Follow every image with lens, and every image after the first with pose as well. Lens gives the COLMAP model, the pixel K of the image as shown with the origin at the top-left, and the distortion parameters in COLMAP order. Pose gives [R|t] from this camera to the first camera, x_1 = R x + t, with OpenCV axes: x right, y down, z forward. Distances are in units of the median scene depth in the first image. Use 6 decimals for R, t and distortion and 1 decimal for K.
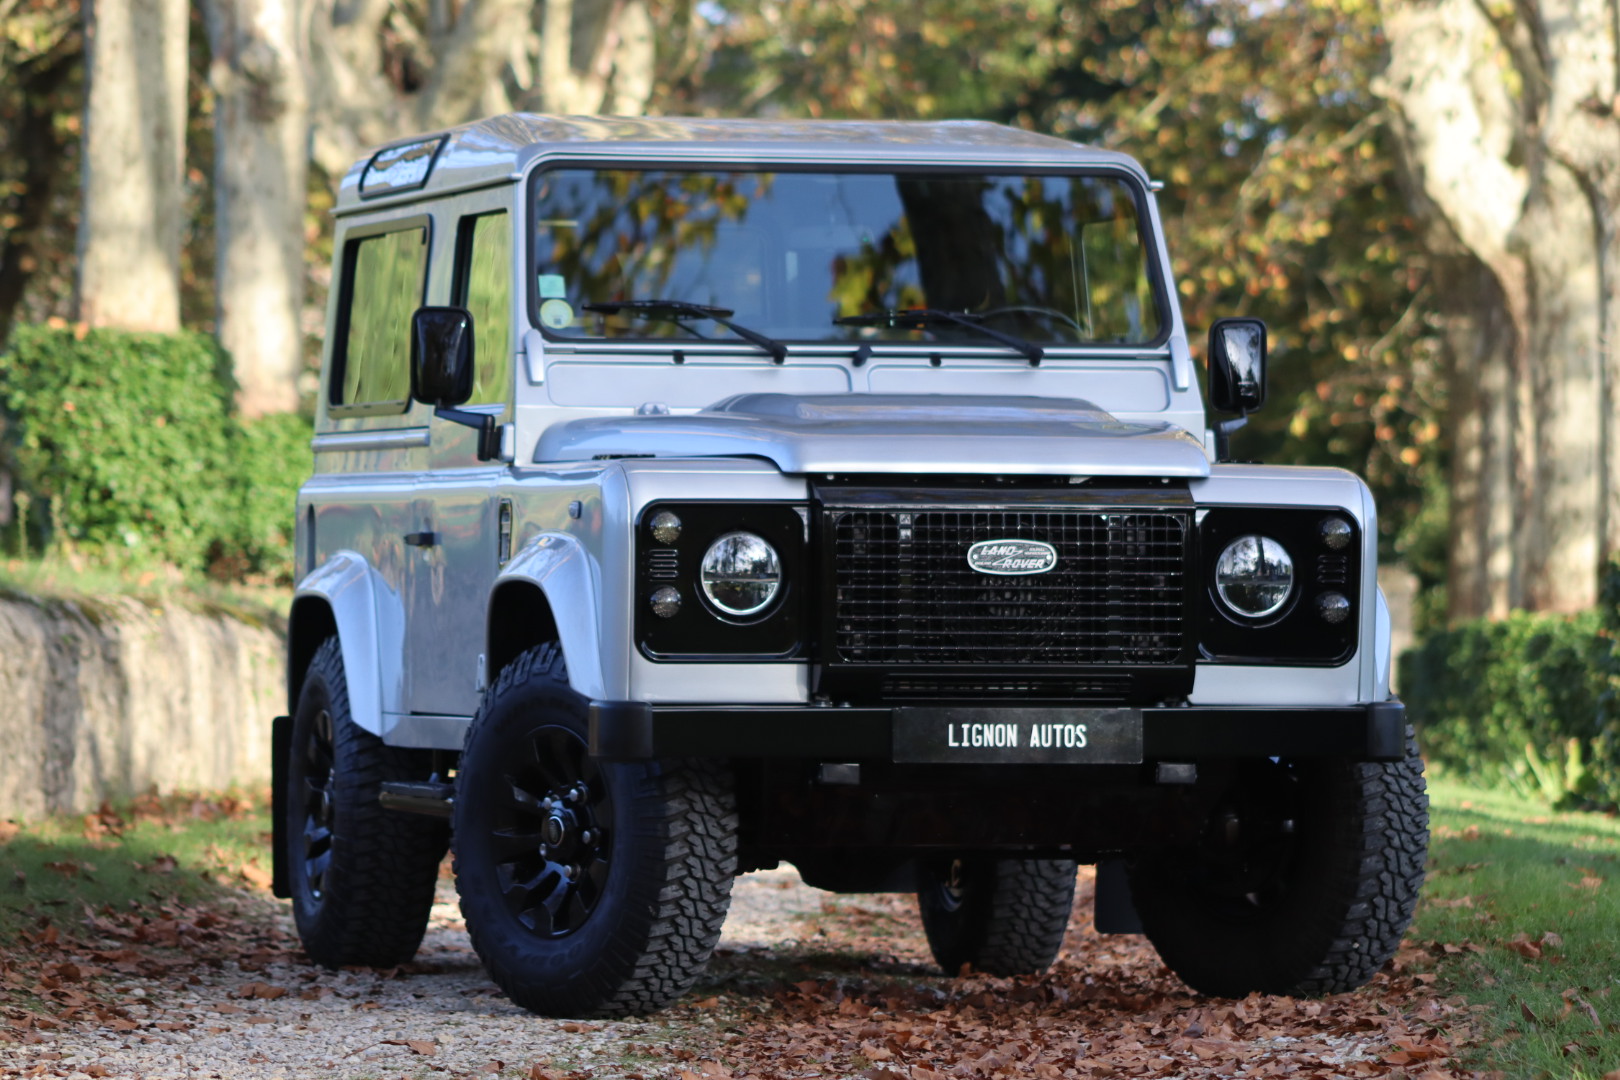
lens RADIAL K [[9181.5, 0, 810.0], [0, 9181.5, 540.0], [0, 0, 1]] dist [0.605015, 7.472565]
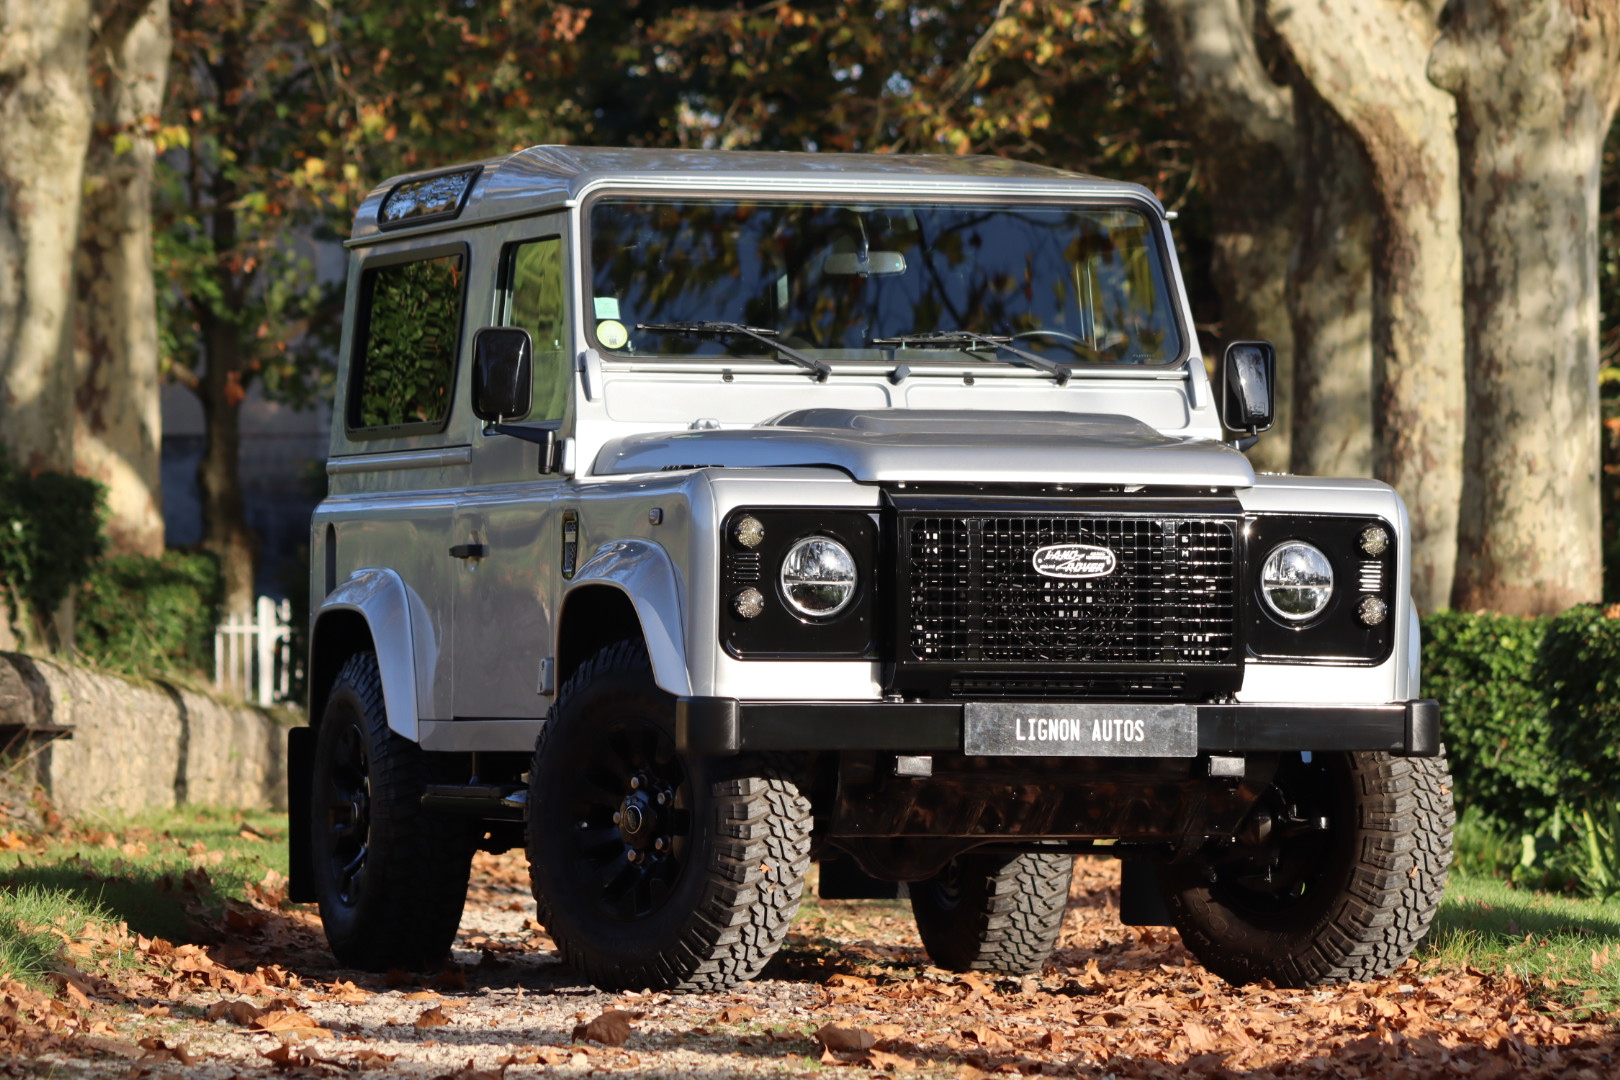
lens RADIAL K [[9643.8, 0, 810.0], [0, 9643.8, 540.0], [0, 0, 1]] dist [0.136907, -0.364419]
pose [[0.998693, 0.001734, 0.051087, -0.064259], [-0.001147, 0.999933, -0.011527, 0.012102], [-0.051104, 0.011454, 0.998628, -0.104166]]
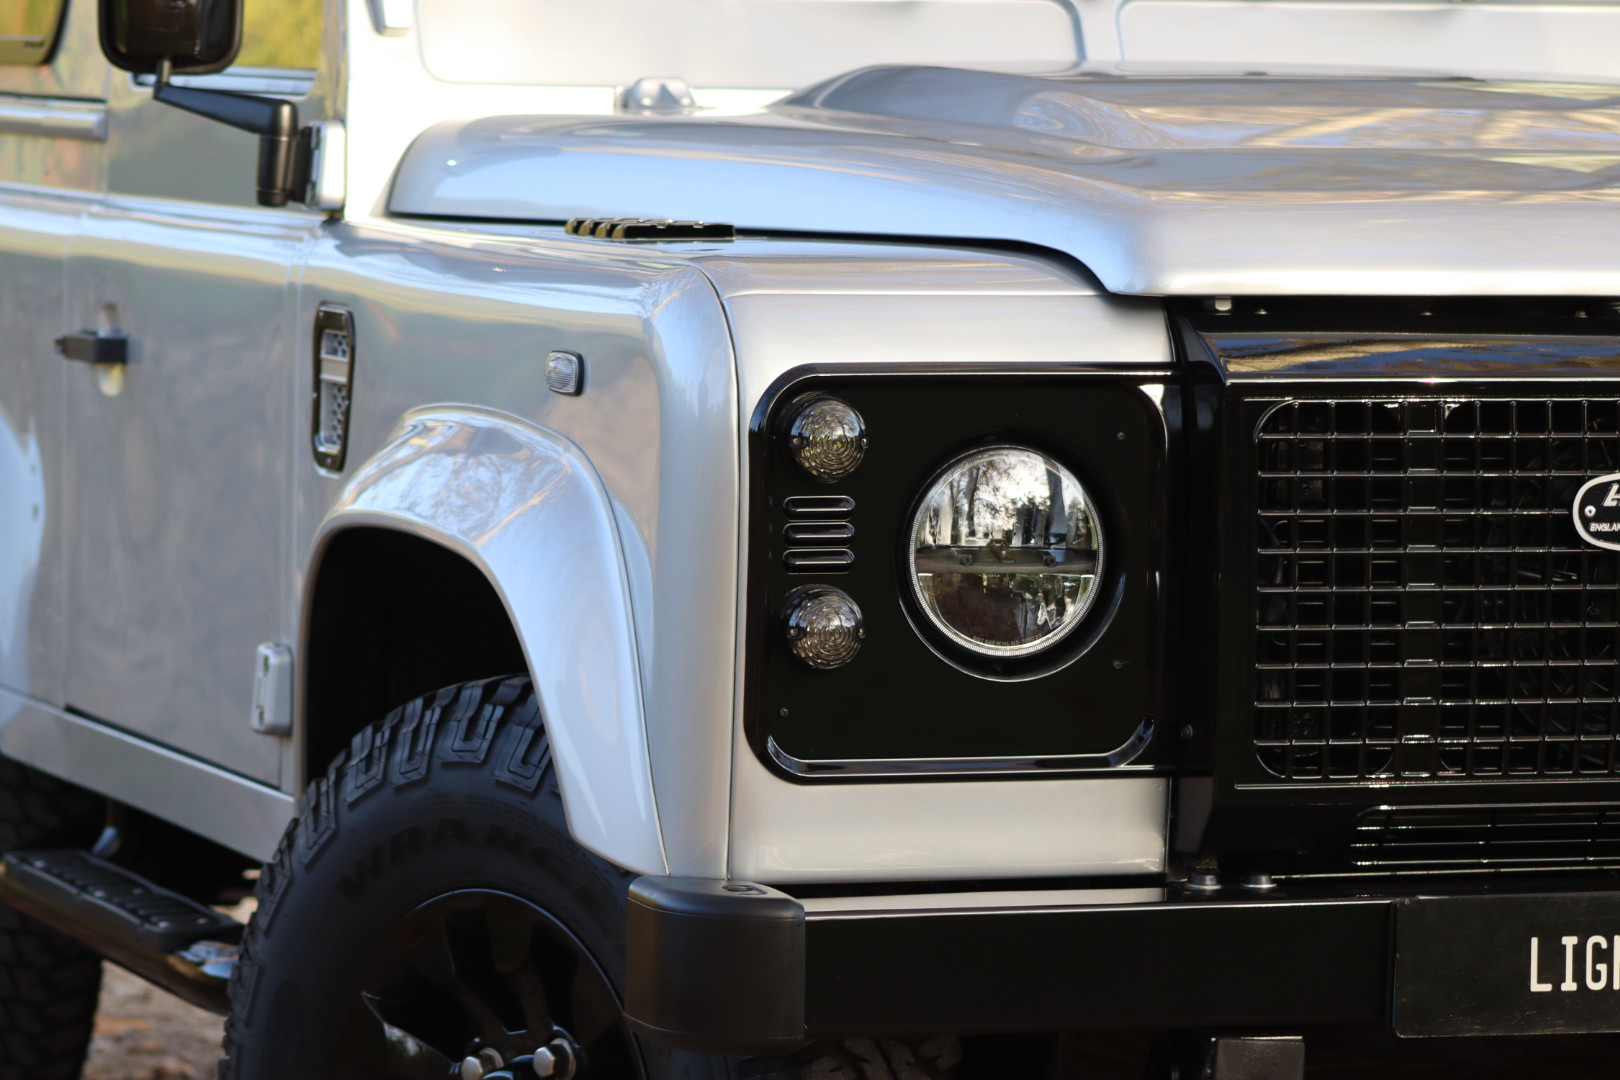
lens RADIAL K [[7195.6, 0, 810.0], [0, 7195.6, 540.0], [0, 0, 1]] dist [0.205891, 2.022420]
pose [[0.994963, 0.004115, 0.100158, -0.046374], [-0.011705, 0.997091, 0.075311, -0.019833], [-0.099557, -0.076104, 0.992117, 0.685188]]
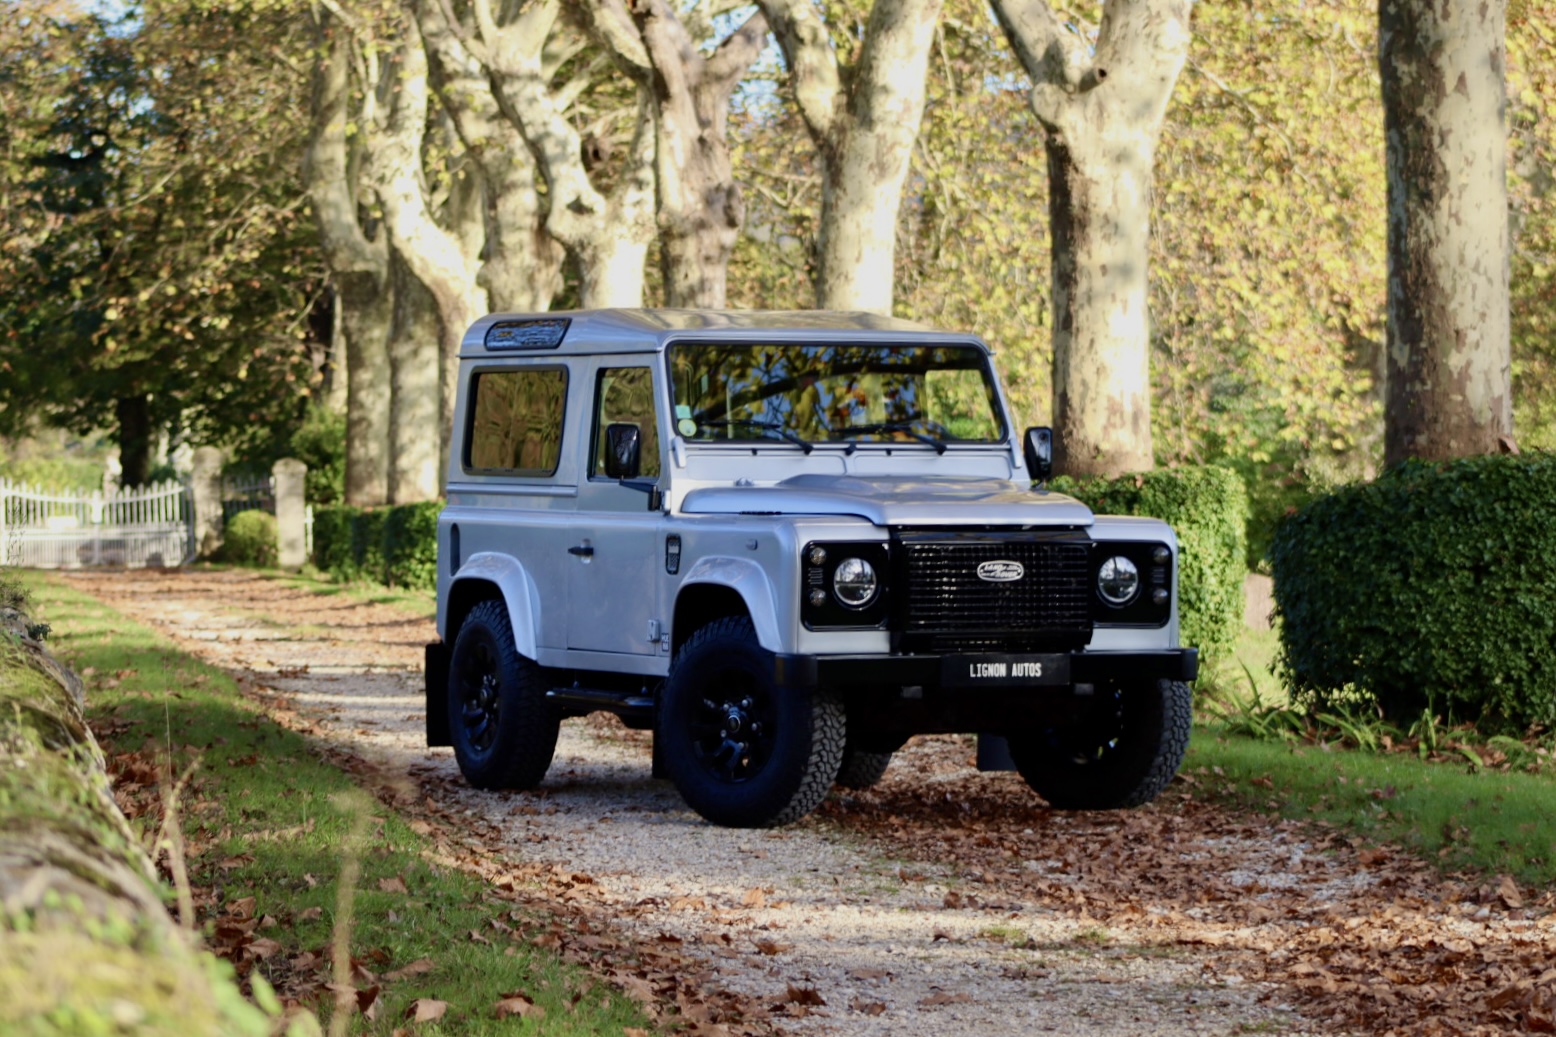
lens RADIAL K [[5705.0, 0, 778.0], [0, 5705.0, 518.5], [0, 0, 1]] dist [-0.093630, 0.376974]
pose [[0.981176, -0.003745, 0.193078, -0.234638], [-0.000009, 0.999811, 0.019439, -0.029912], [-0.193114, -0.019075, 0.980991, -0.089484]]
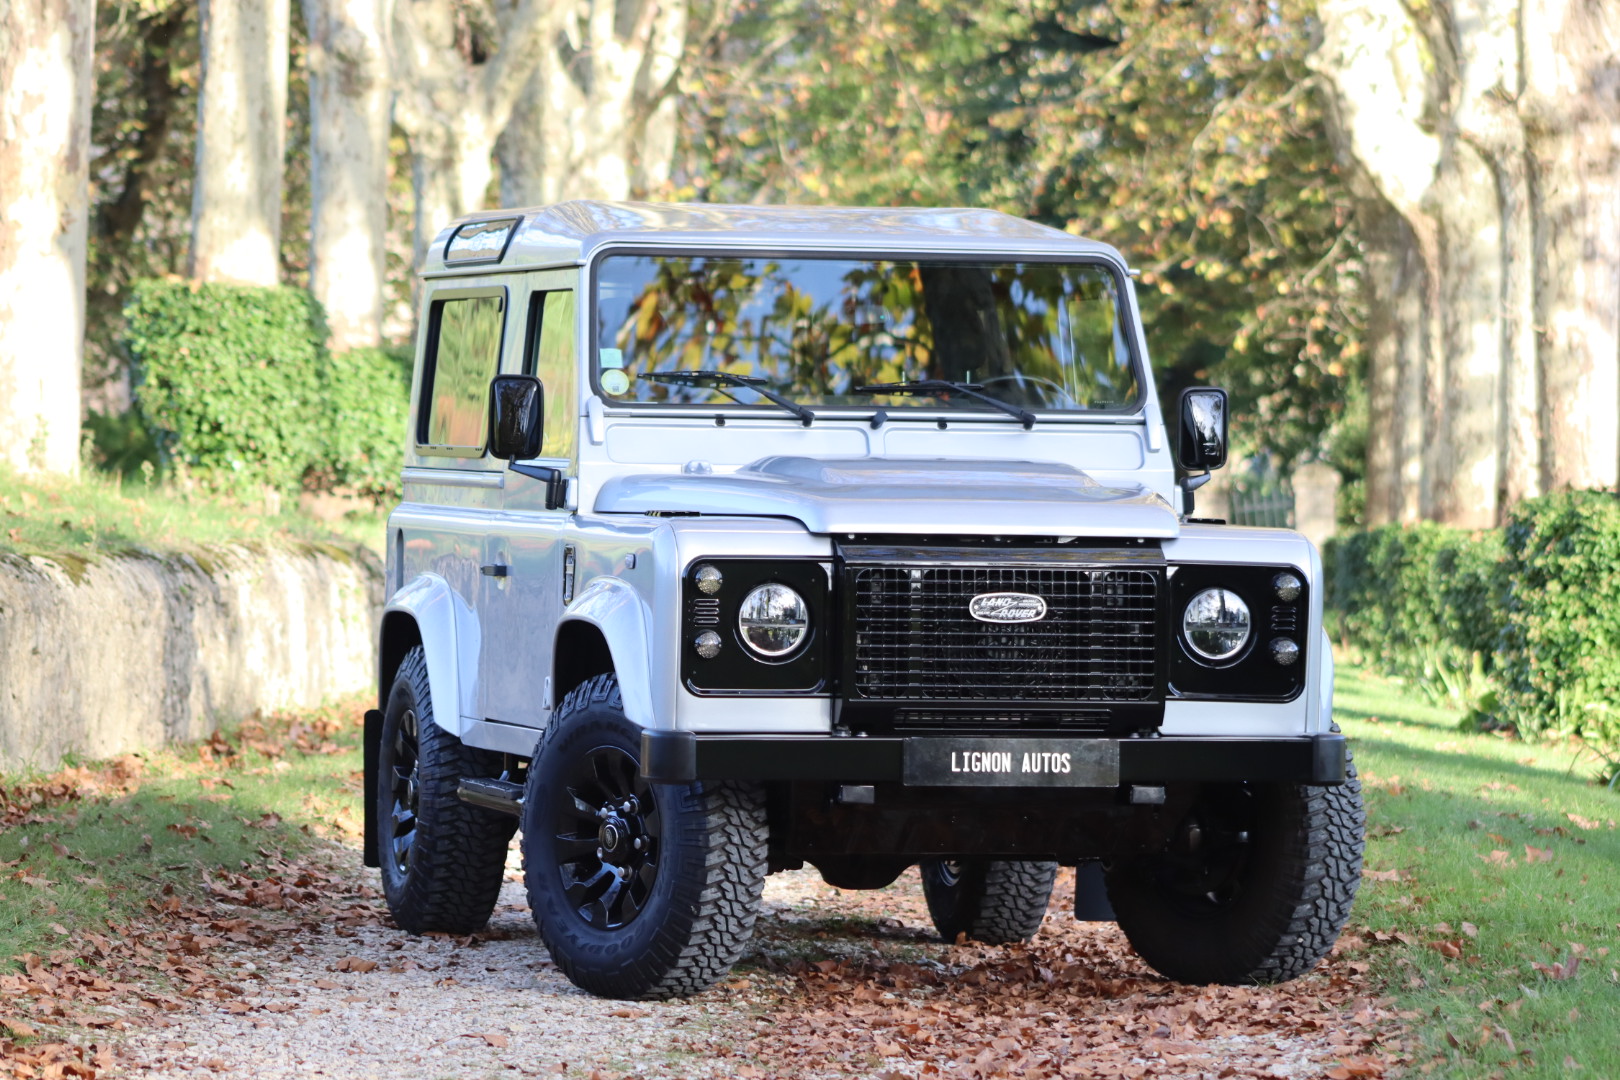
lens RADIAL K [[7908.3, 0, 810.0], [0, 7908.3, 540.0], [0, 0, 1]] dist [0.356822, -0.933892]
pose [[0.999955, 0.009529, -0.000255, -0.002716], [-0.009523, 0.999789, 0.018223, -0.024317], [0.000429, -0.018220, 0.999834, 0.004137]]
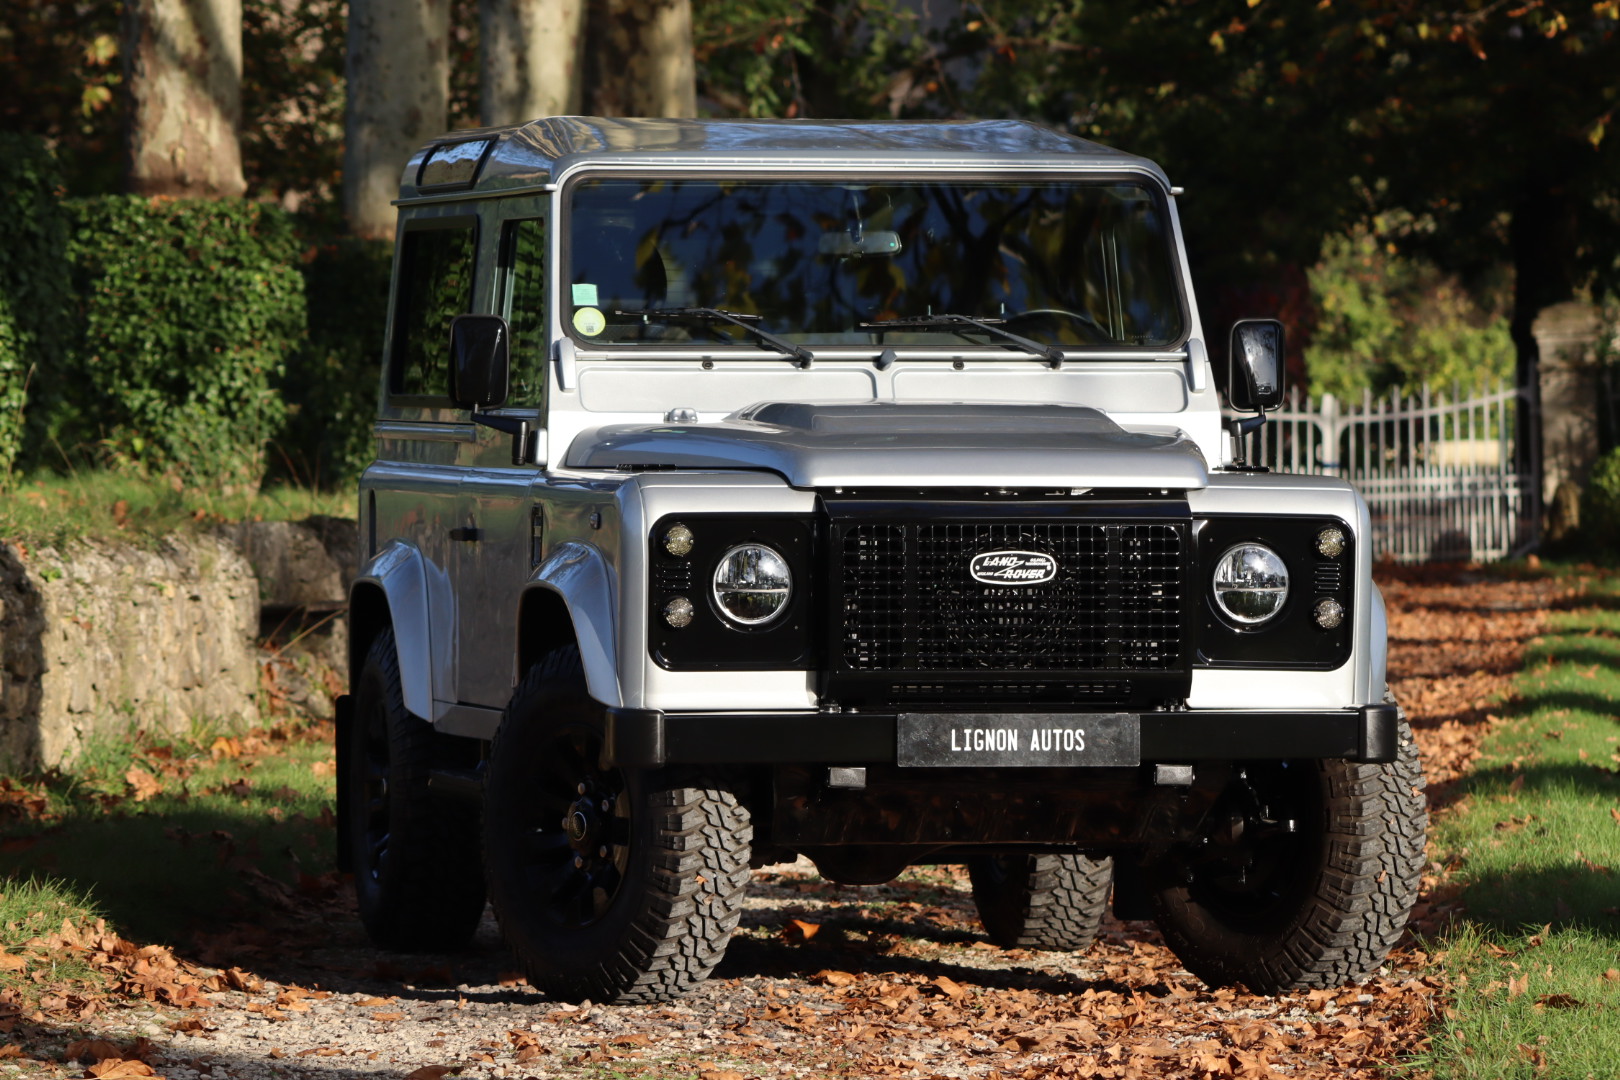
lens RADIAL K [[10075.4, 0, 810.0], [0, 10075.4, 540.0], [0, 0, 1]] dist [0.162727, 17.660603]
pose [[0.999457, -0.001952, -0.032907, 0.036113], [0.002620, 0.999791, 0.020270, -0.024125], [0.032860, -0.020346, 0.999253, -0.136037]]
